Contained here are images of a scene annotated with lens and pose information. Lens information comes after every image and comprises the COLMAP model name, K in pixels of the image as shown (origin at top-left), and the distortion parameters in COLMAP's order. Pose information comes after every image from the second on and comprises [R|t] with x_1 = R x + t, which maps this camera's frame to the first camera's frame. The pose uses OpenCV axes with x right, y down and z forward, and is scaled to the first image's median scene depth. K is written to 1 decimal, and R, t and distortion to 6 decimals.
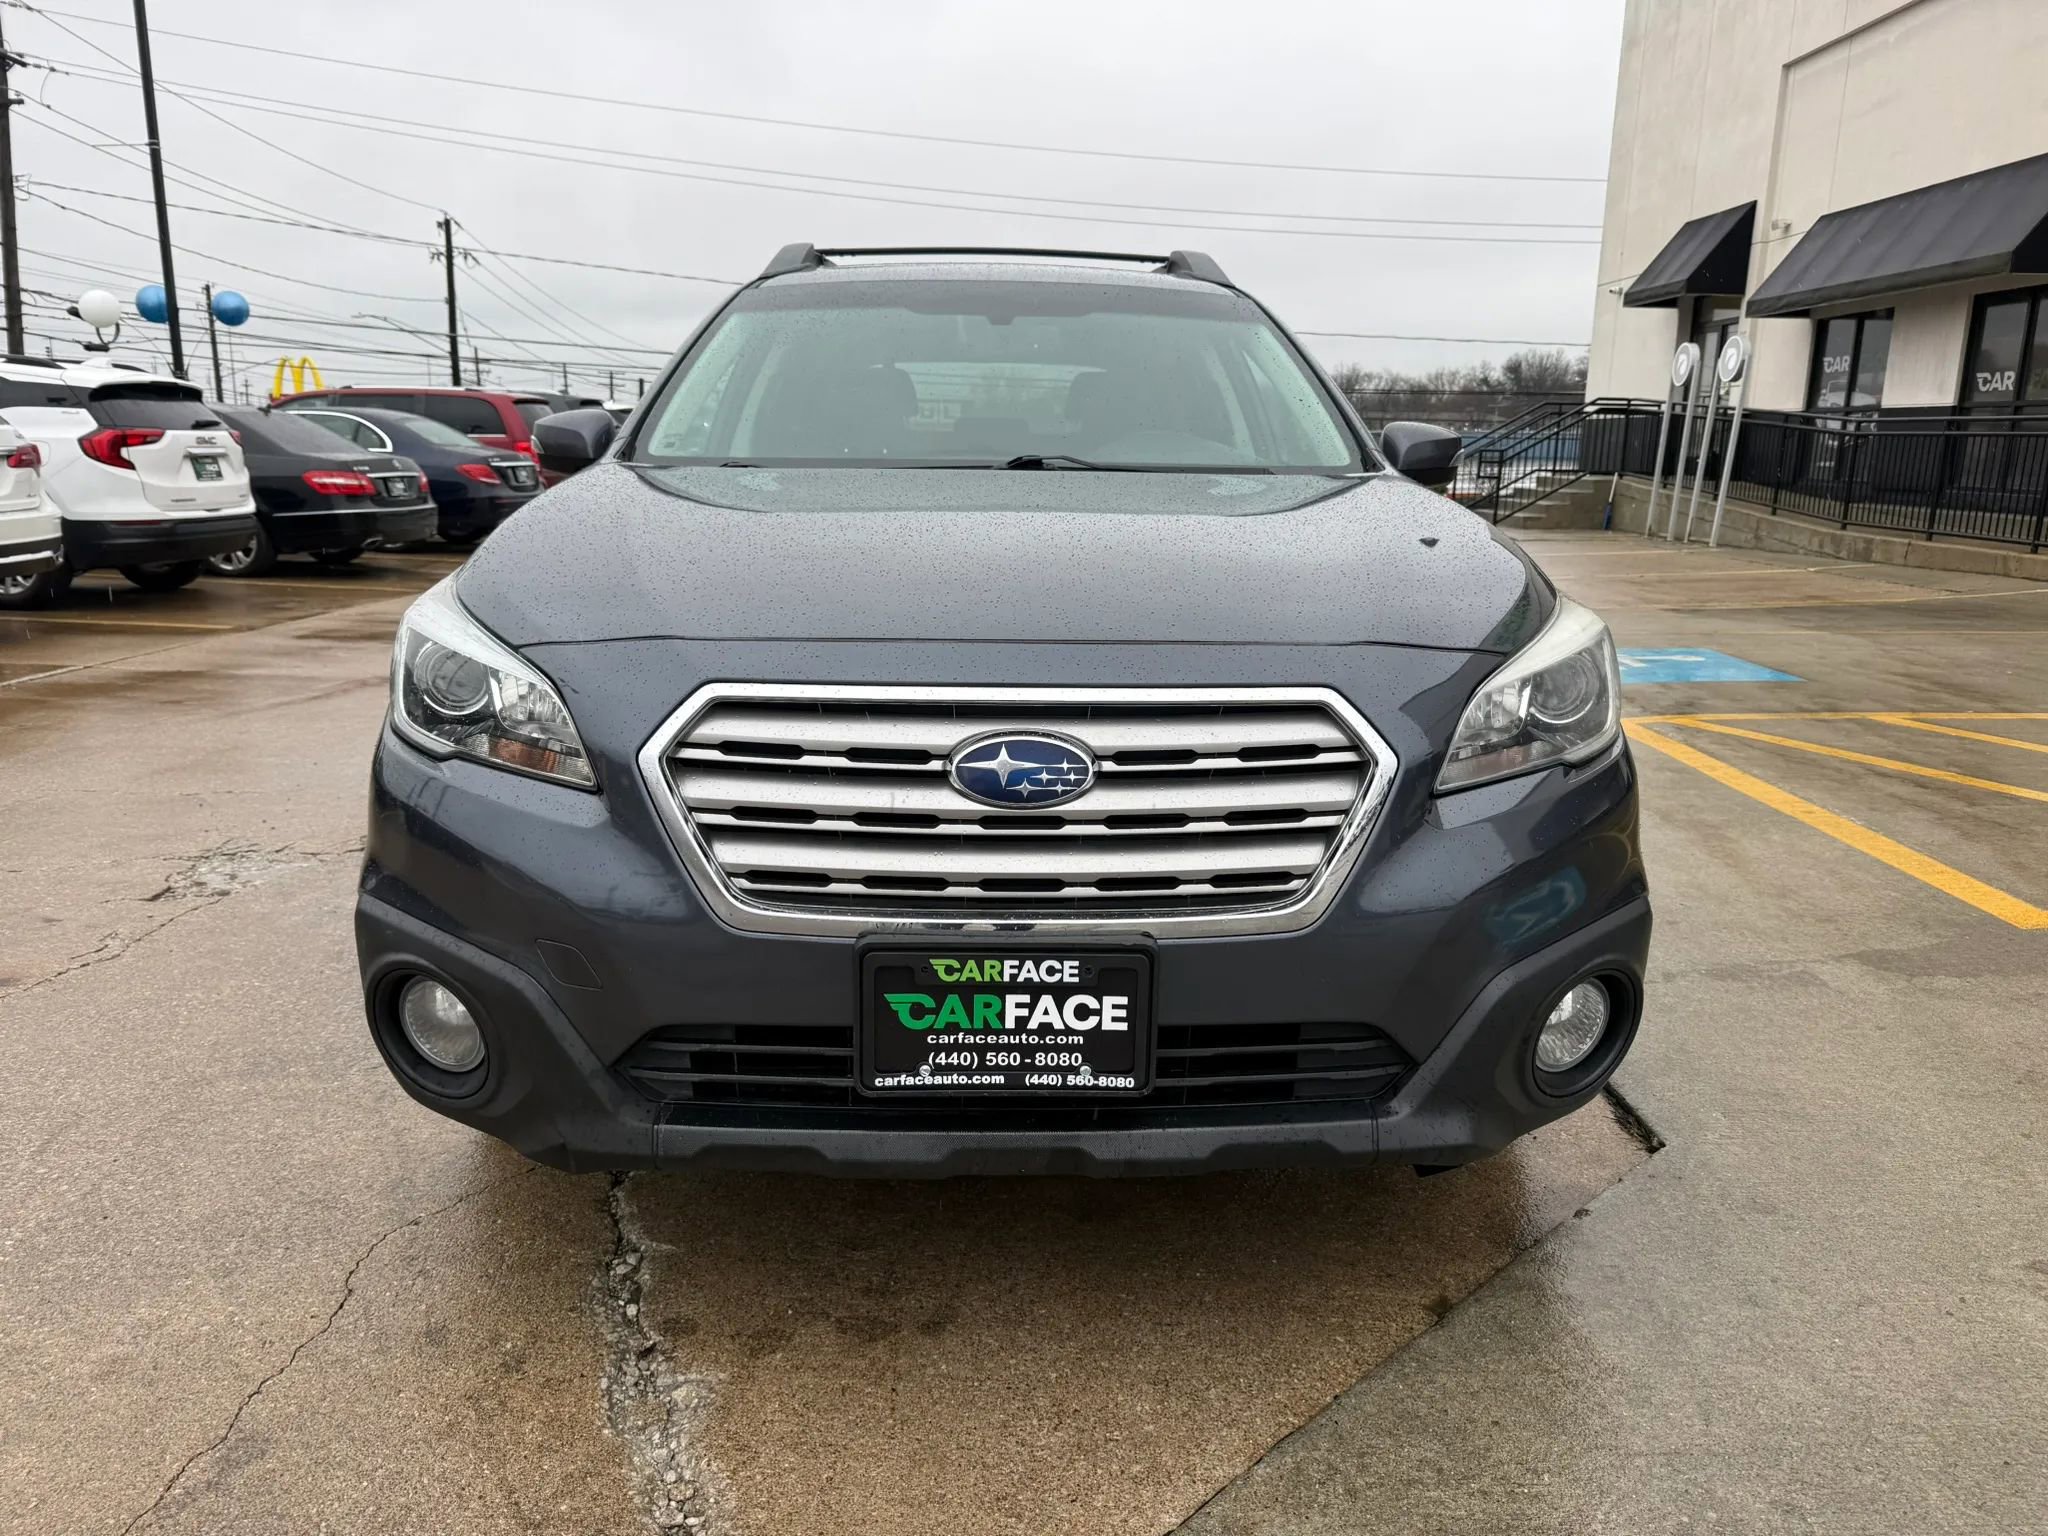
lens RADIAL K [[1467.1, 0, 1029.4], [0, 1467.1, 754.6], [0, 0, 1]] dist [0.003564, -0.010315]
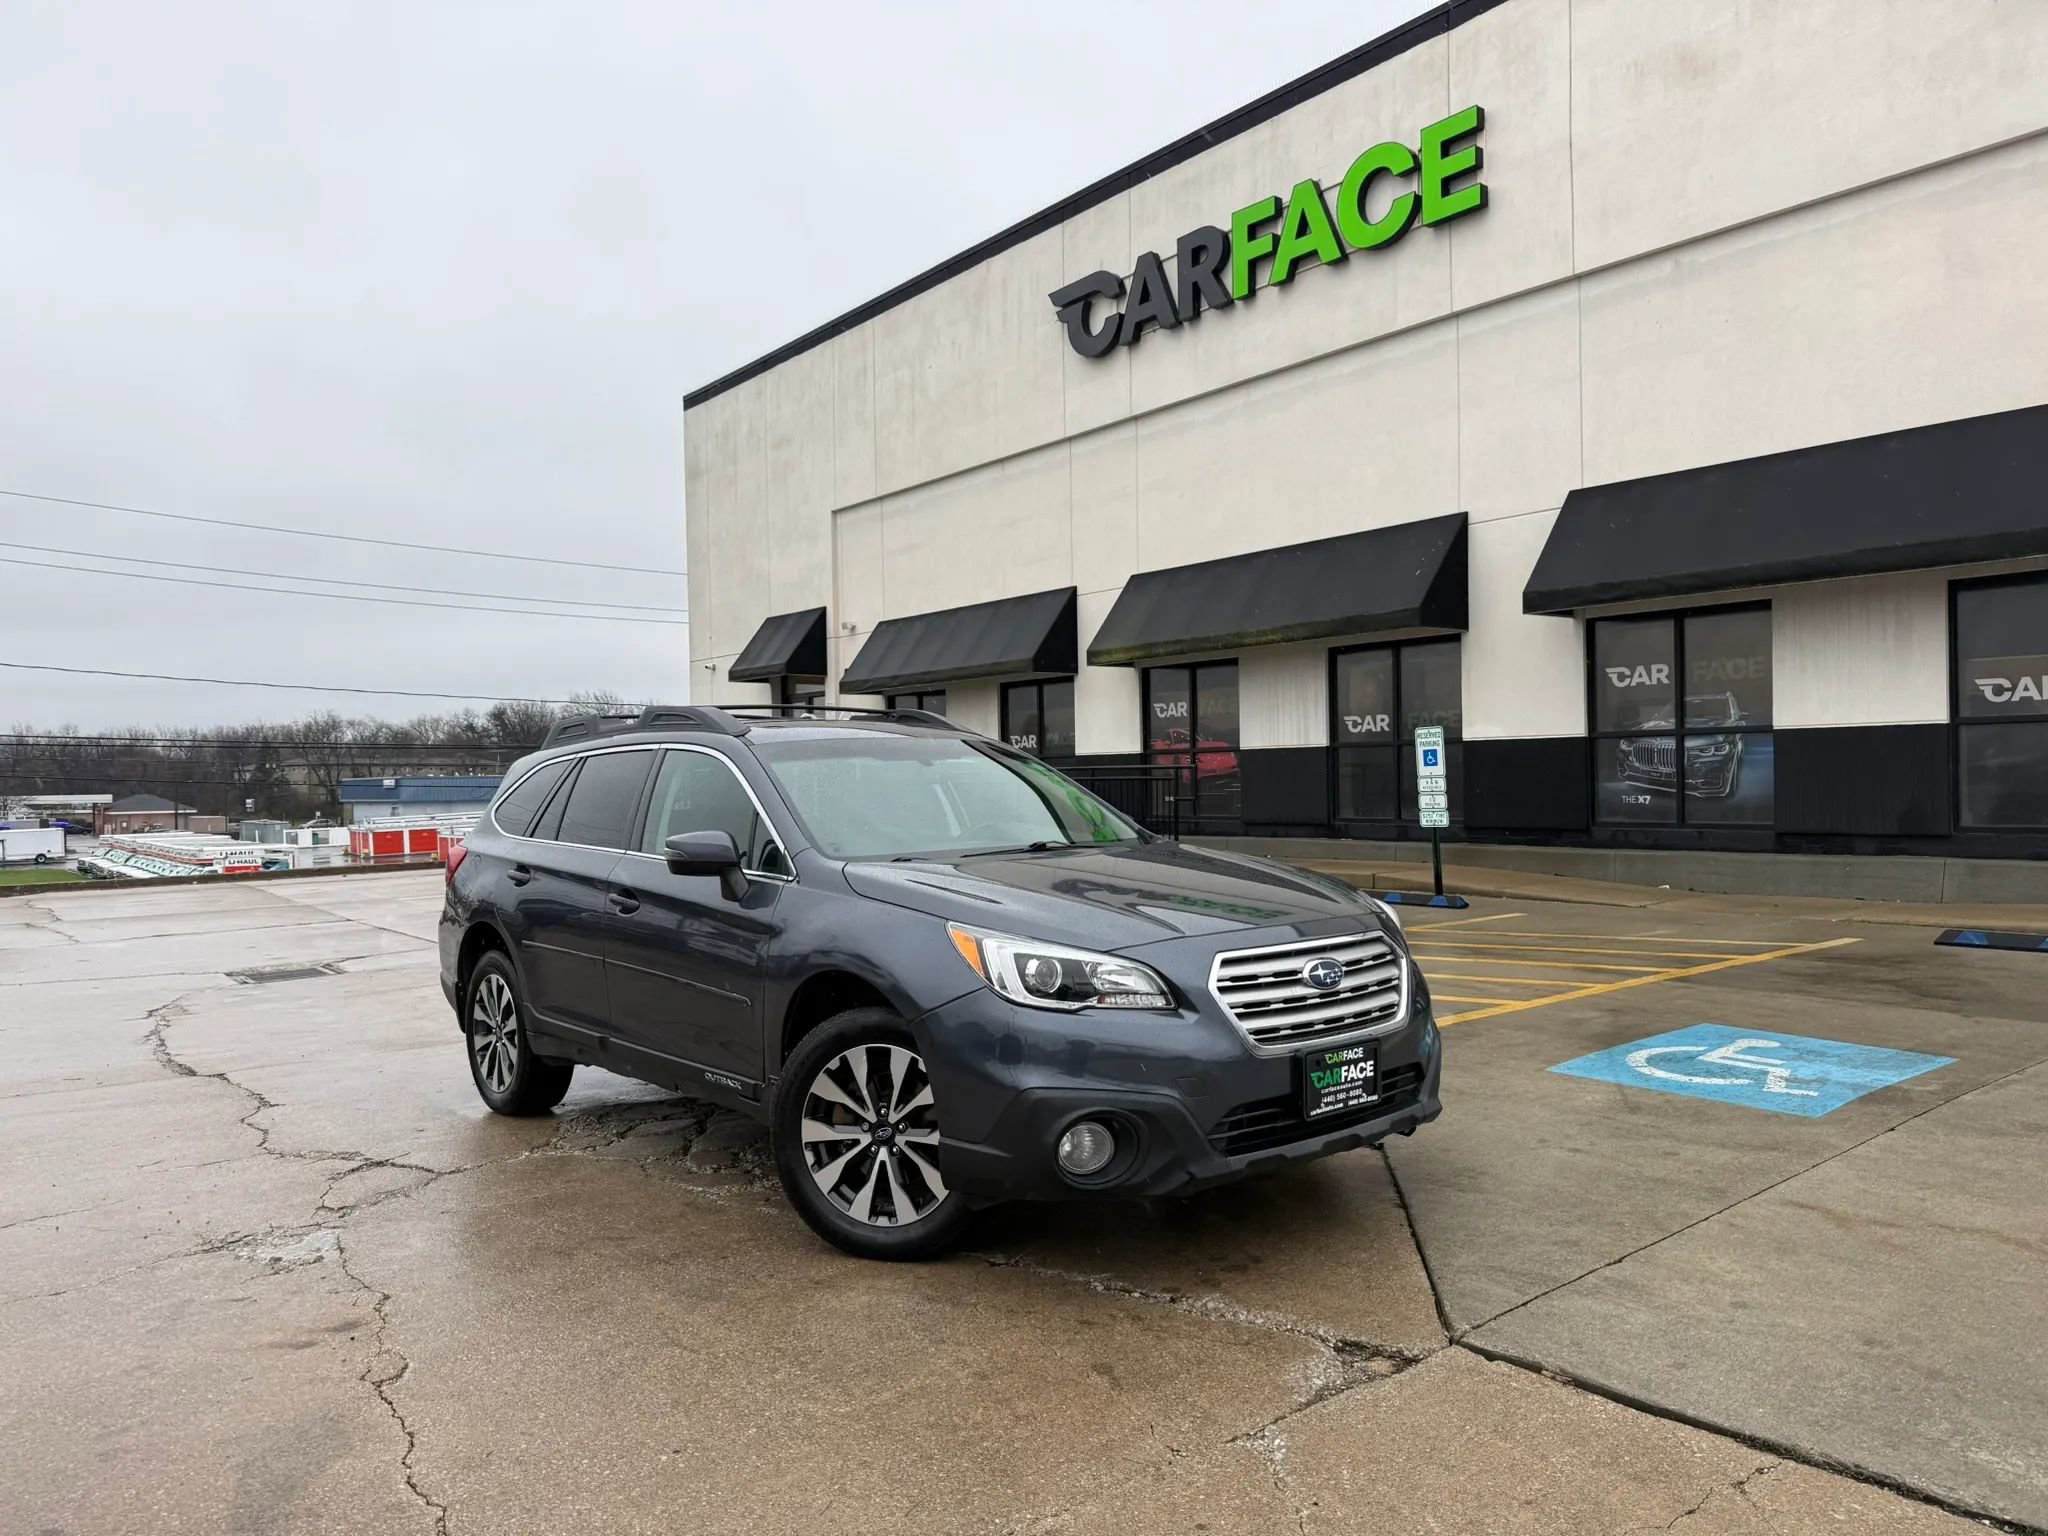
lens RADIAL K [[1465.3, 0, 1014.5], [0, 1465.3, 757.8], [0, 0, 1]] dist [0.007686, -0.017523]
pose [[0.777846, -0.015501, 0.628264, -1.664118], [0.155399, 0.973396, -0.168381, -0.008004], [-0.608940, 0.228606, 0.759560, -0.532720]]
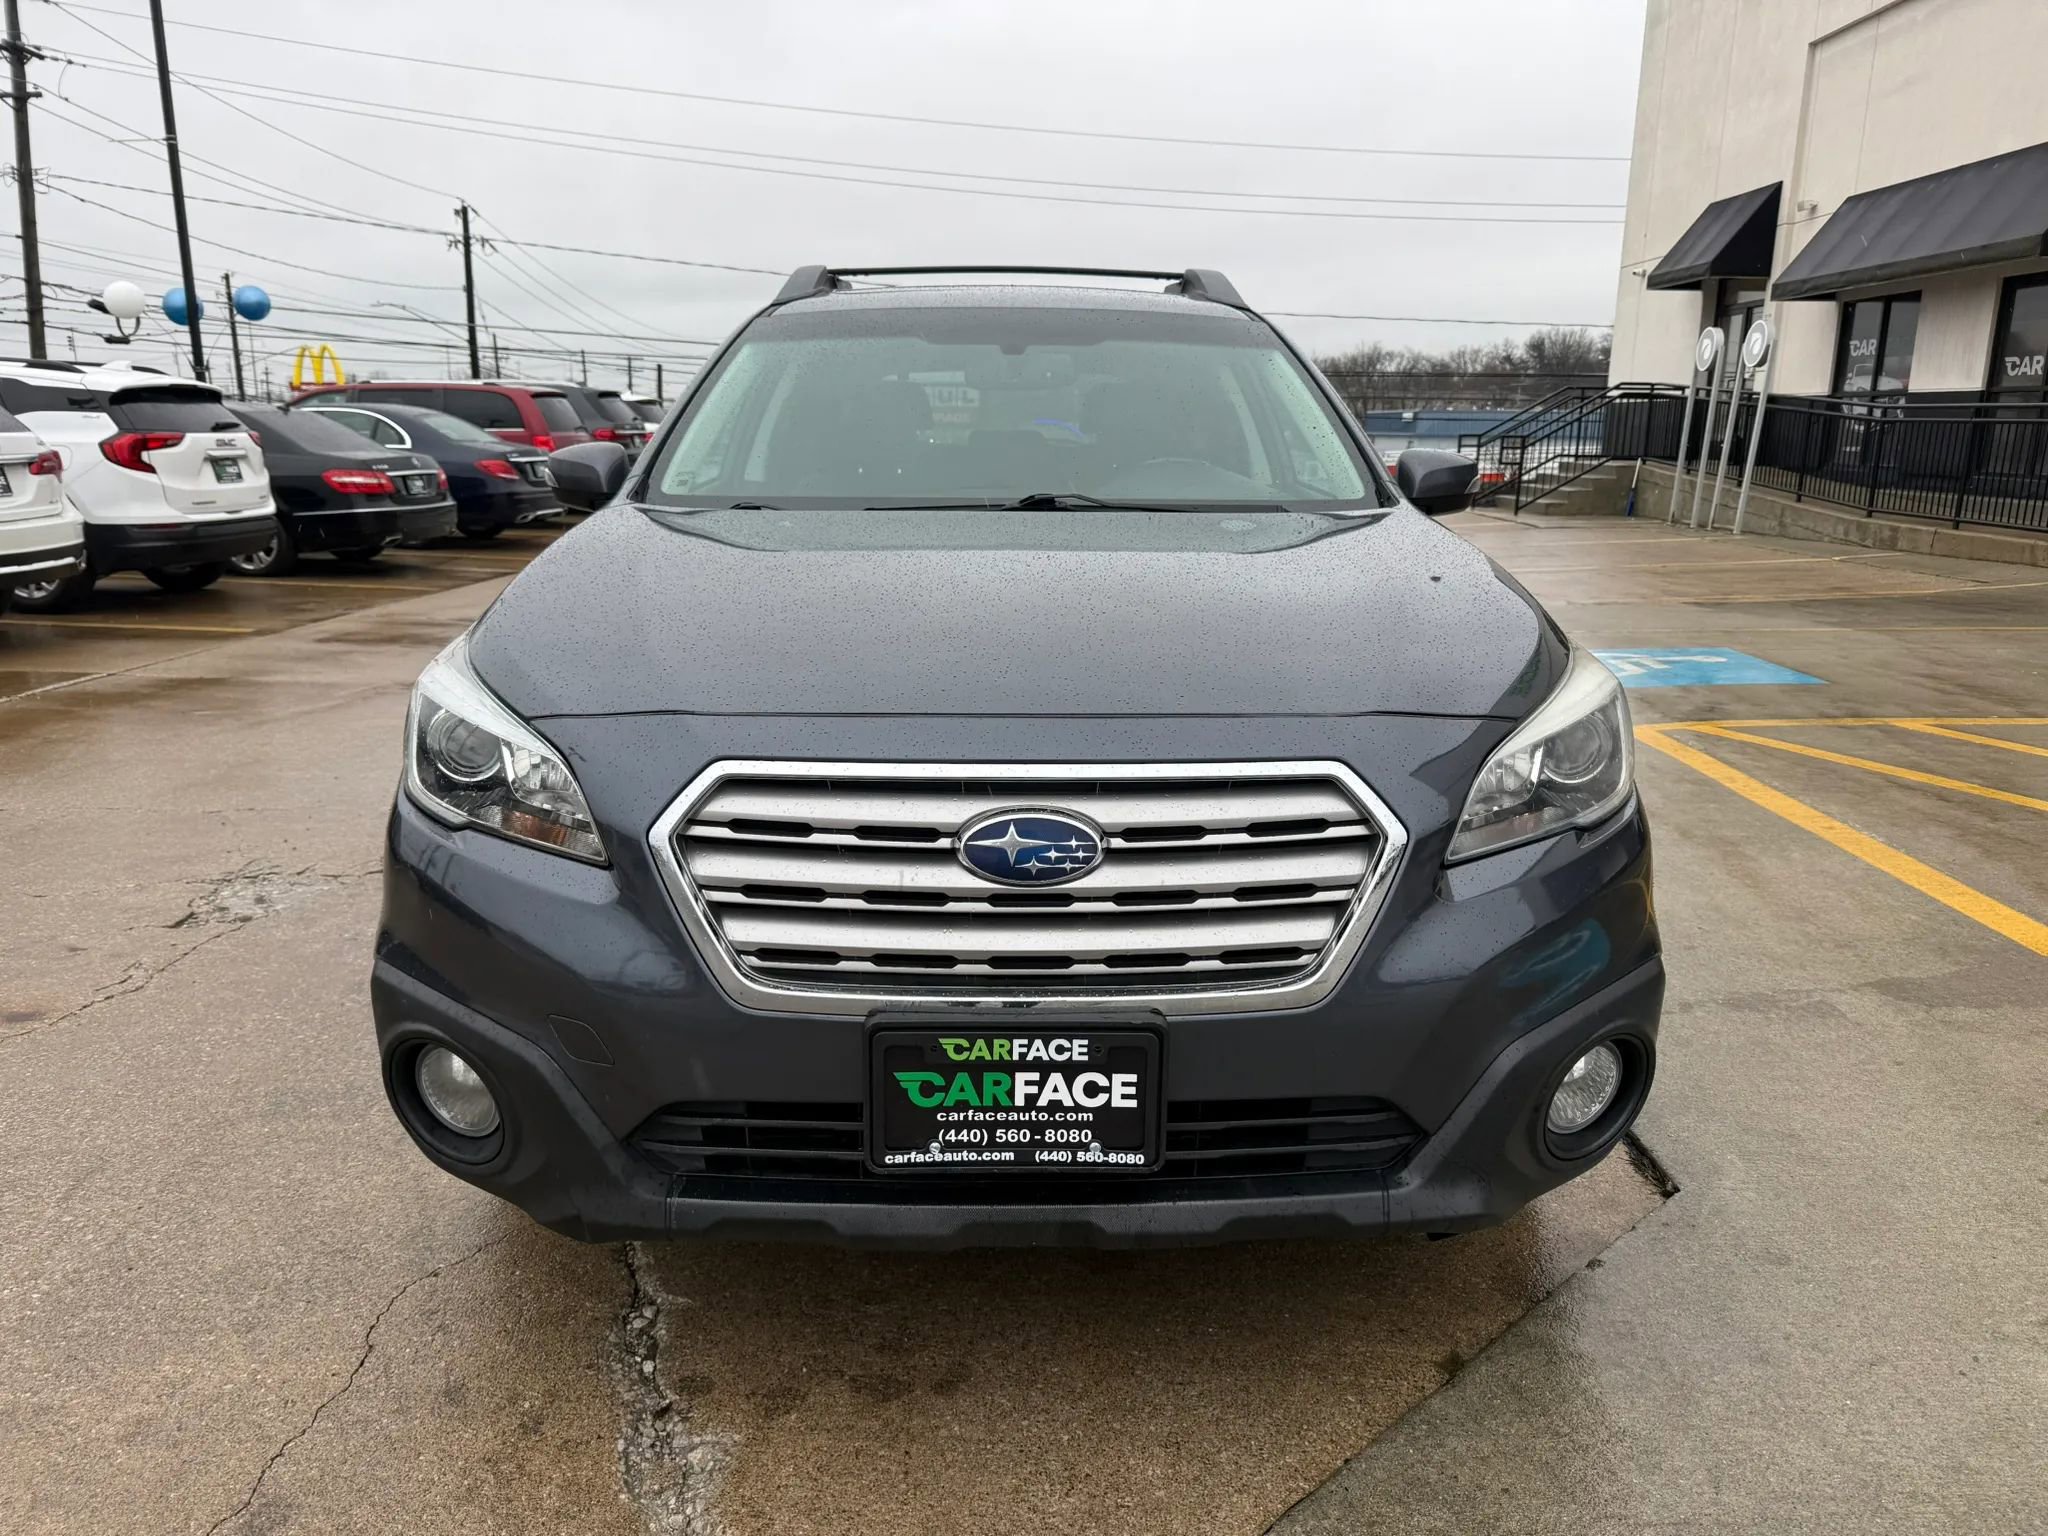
lens RADIAL K [[1468.3, 0, 1033.4], [0, 1468.3, 758.1], [0, 0, 1]] dist [-0.000209, -0.006713]
pose [[0.999927, -0.003810, -0.011490, 0.007428], [0.003989, 0.999870, 0.015617, -0.057208], [0.011429, -0.015662, 0.999812, 0.000455]]
